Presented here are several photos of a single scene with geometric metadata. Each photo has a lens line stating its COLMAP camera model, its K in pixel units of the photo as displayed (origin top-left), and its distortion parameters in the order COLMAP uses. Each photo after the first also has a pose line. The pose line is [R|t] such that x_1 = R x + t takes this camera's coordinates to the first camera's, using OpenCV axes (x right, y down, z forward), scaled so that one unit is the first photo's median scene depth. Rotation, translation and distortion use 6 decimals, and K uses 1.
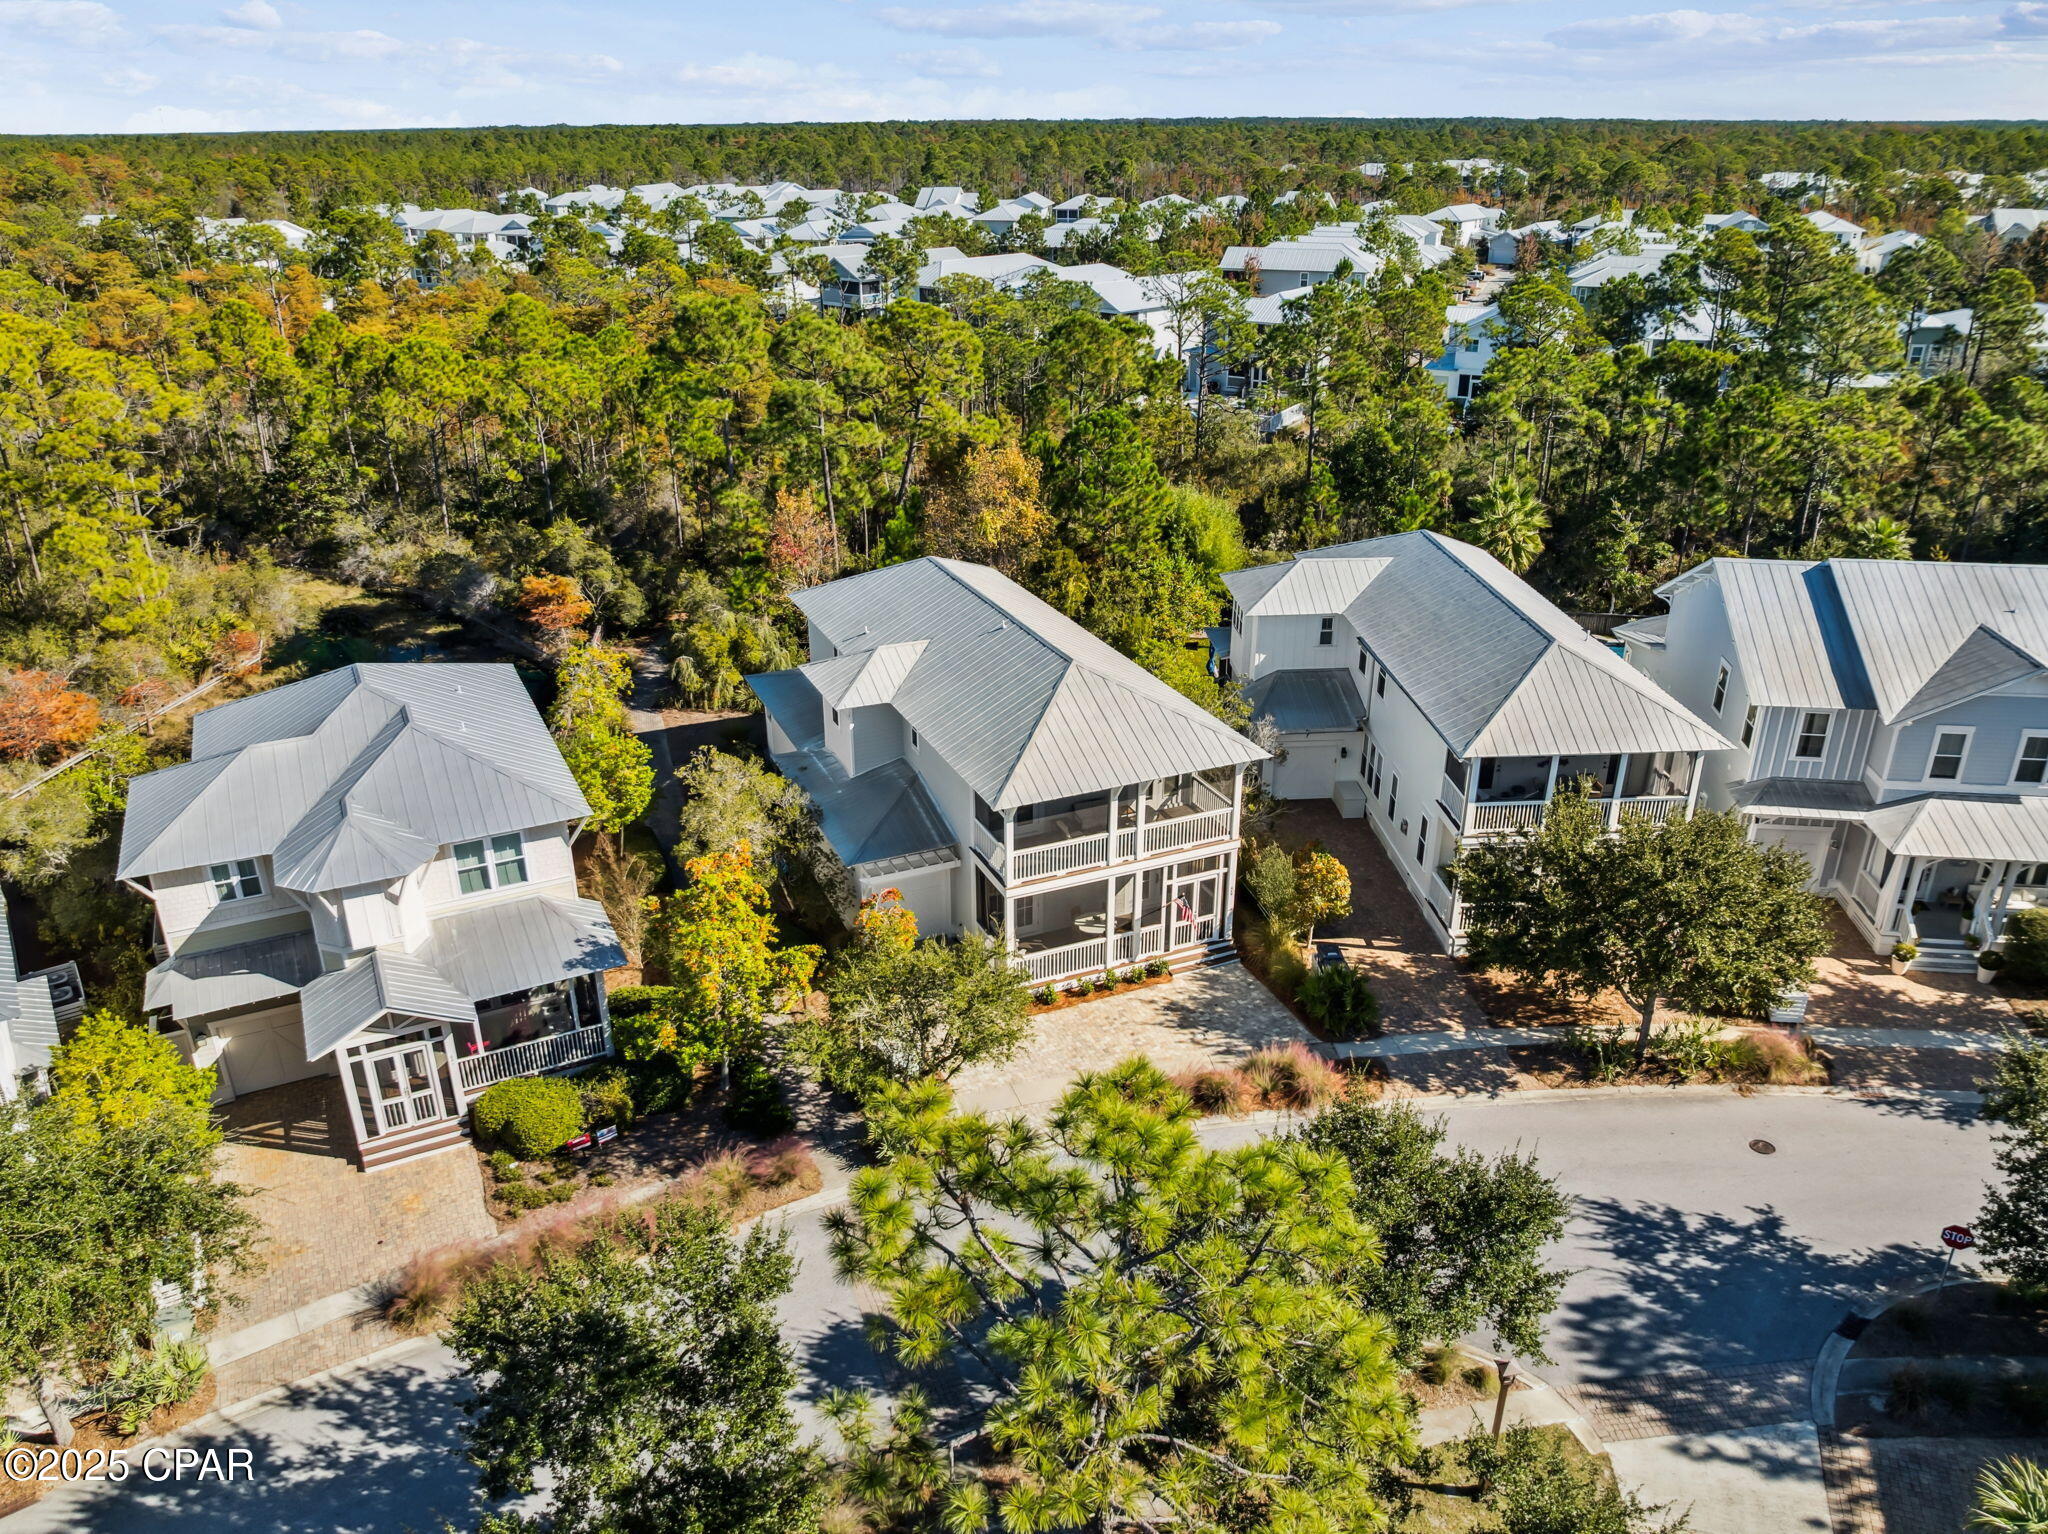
lens RADIAL K [[1512.7, 0, 1013.5], [0, 1512.7, 734.3], [0, 0, 1]] dist [-0.038749, 0.001447]
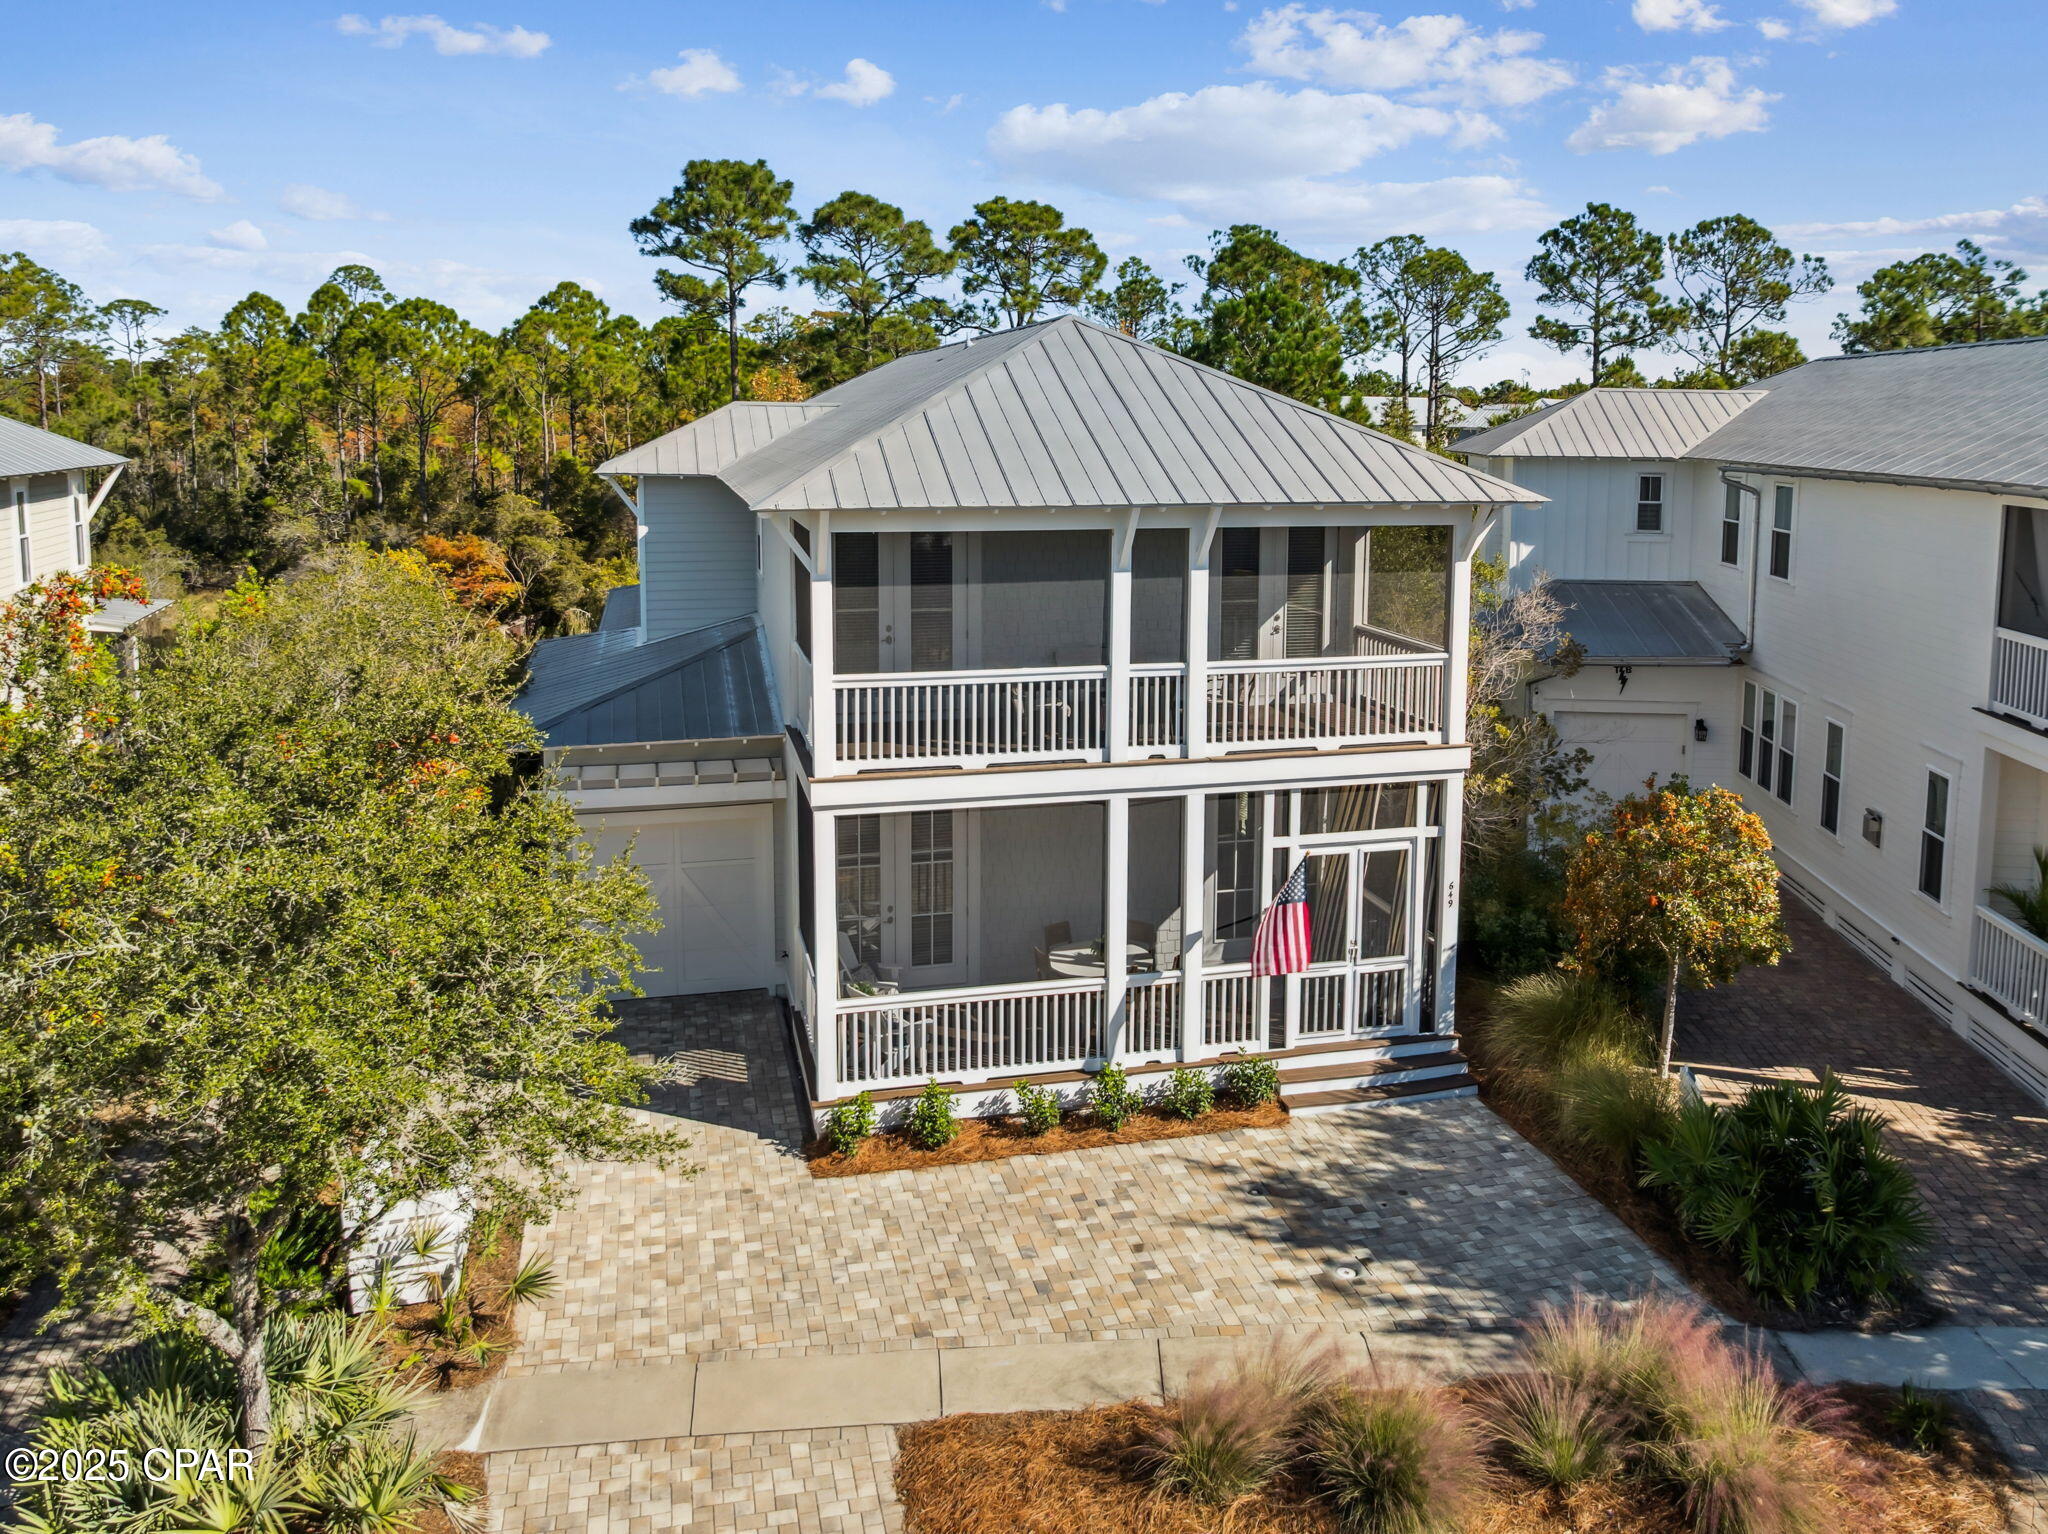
lens RADIAL K [[1521.5, 0, 1036.6], [0, 1521.5, 547.5], [0, 0, 1]] dist [-0.032217, -0.002142]
pose [[0.987939, 0.016810, -0.153929, 0.100754], [-0.065120, 0.947010, -0.314533, 0.152754], [0.140485, 0.320763, 0.936683, 0.612011]]
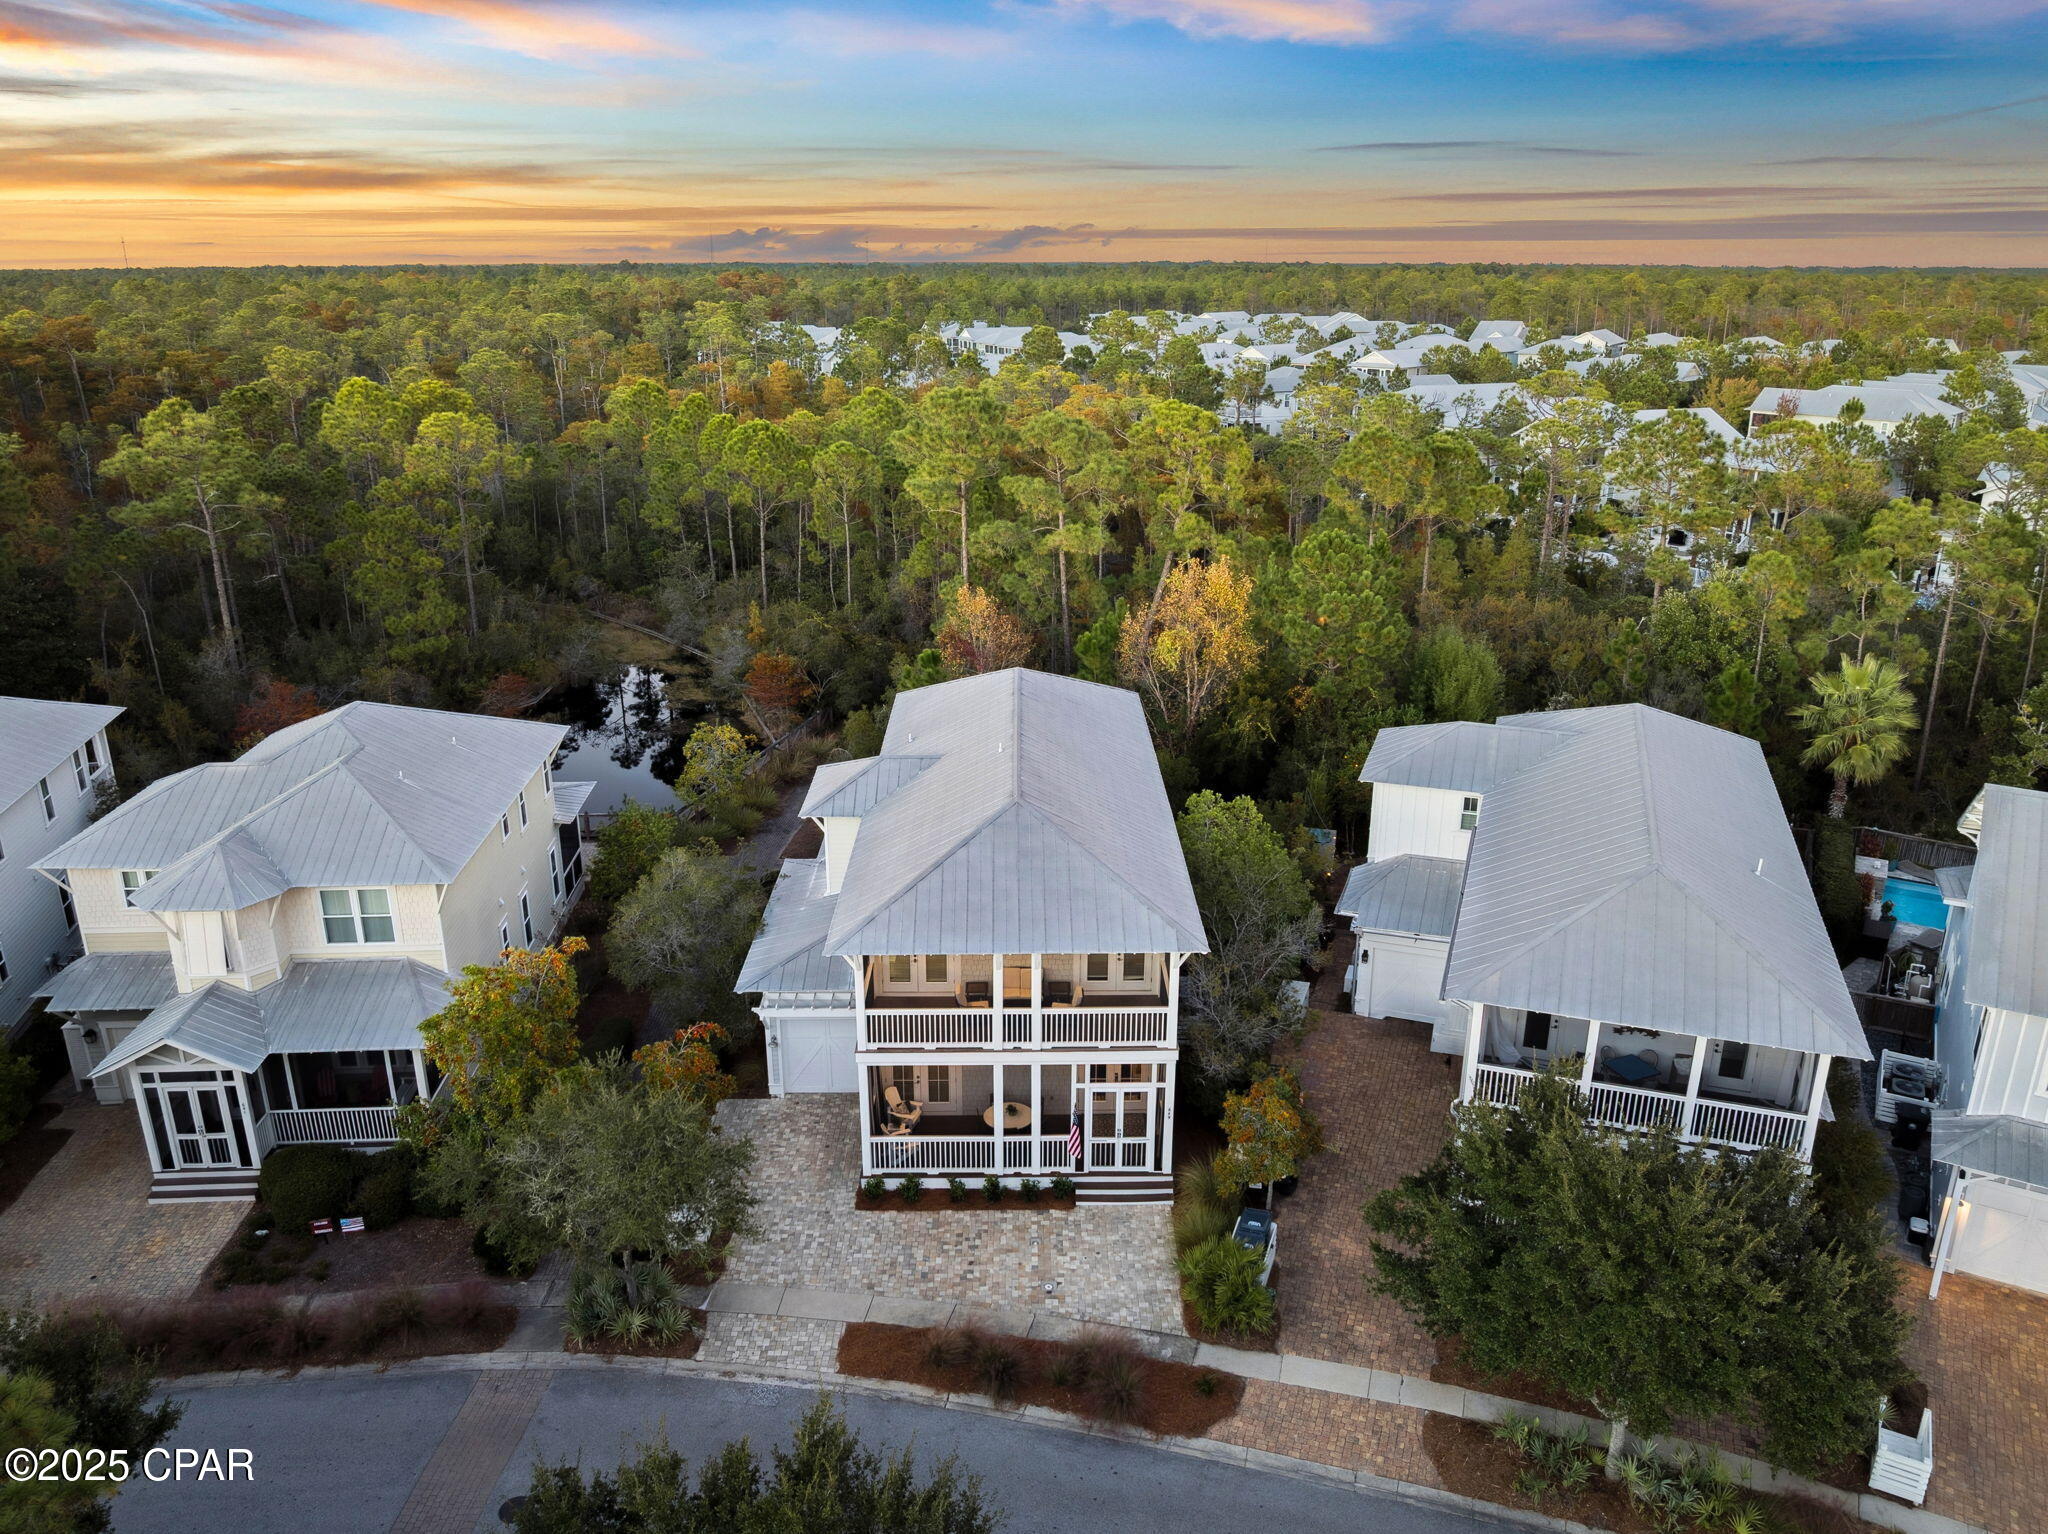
lens RADIAL K [[1489.9, 0, 1036.0], [0, 1489.9, 764.9], [0, 0, 1]] dist [-0.038704, 0.001139]
pose [[0.920591, 0.130311, -0.368146, 0.352503], [-0.153814, 0.987476, -0.035099, -0.039322], [0.358962, 0.088938, 0.929105, 0.243796]]
